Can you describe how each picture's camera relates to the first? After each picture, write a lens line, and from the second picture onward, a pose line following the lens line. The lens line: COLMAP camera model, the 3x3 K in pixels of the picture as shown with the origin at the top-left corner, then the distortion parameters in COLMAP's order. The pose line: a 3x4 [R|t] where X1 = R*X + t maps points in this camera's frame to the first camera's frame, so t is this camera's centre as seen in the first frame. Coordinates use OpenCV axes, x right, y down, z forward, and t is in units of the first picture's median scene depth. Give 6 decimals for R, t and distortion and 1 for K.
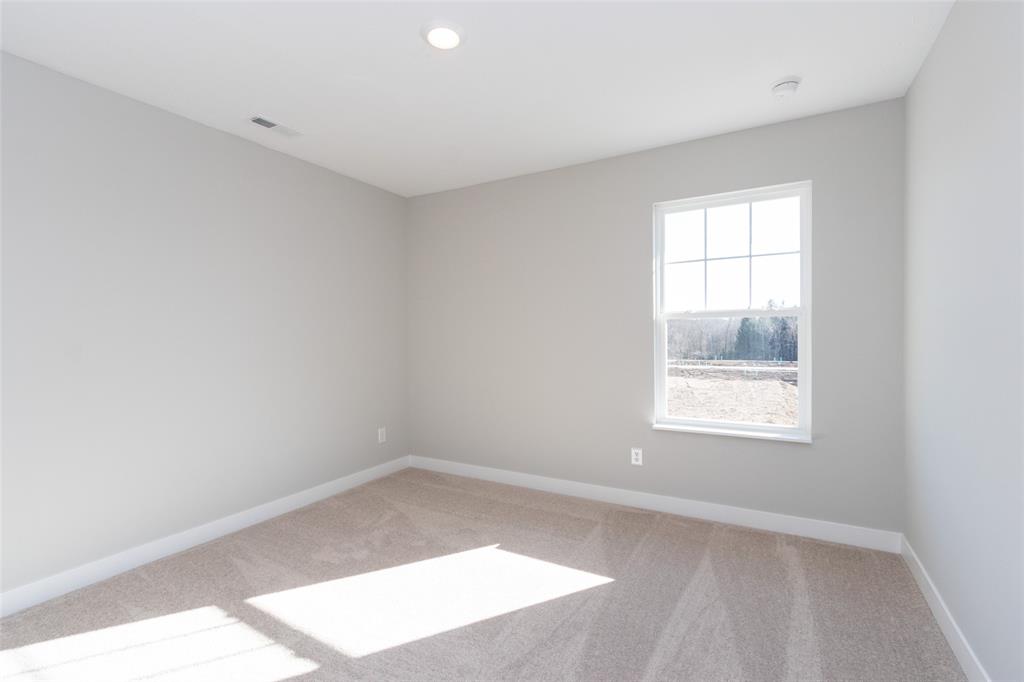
lens RADIAL K [[478.8, 0, 506.9], [0, 478.8, 341.3], [0, 0, 1]] dist [0.011065, -0.001129]
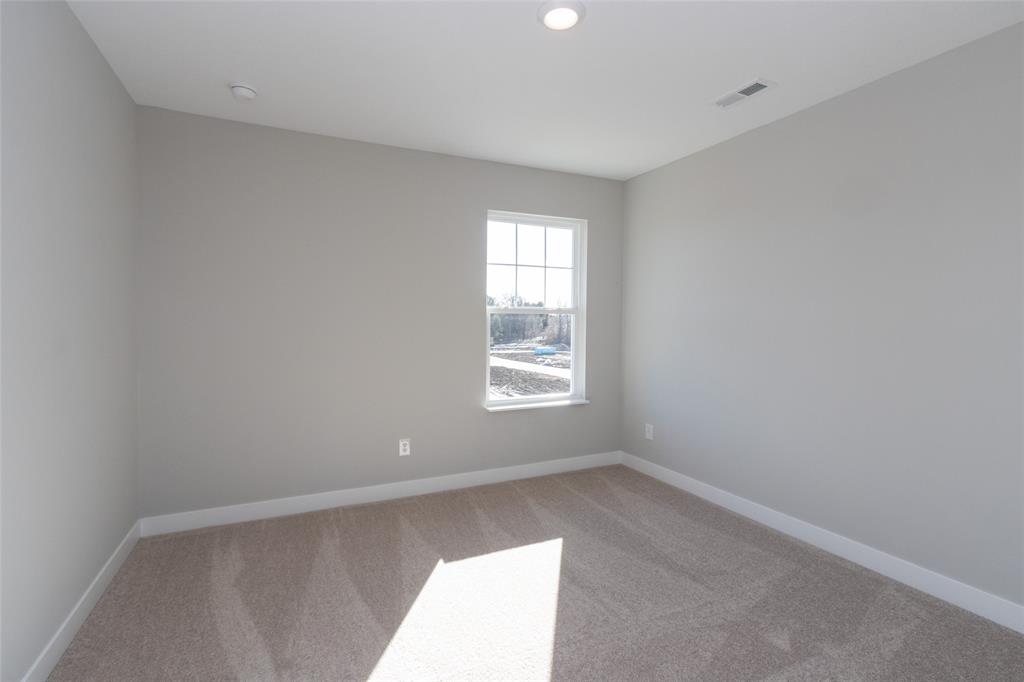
lens RADIAL K [[478.8, 0, 506.6], [0, 478.8, 333.7], [0, 0, 1]] dist [0.011065, -0.001129]
pose [[0.569139, -0.007124, 0.822210, -0.584573], [0.008475, 0.999960, 0.002797, -0.001570], [-0.822197, 0.005376, 0.569177, 0.325215]]
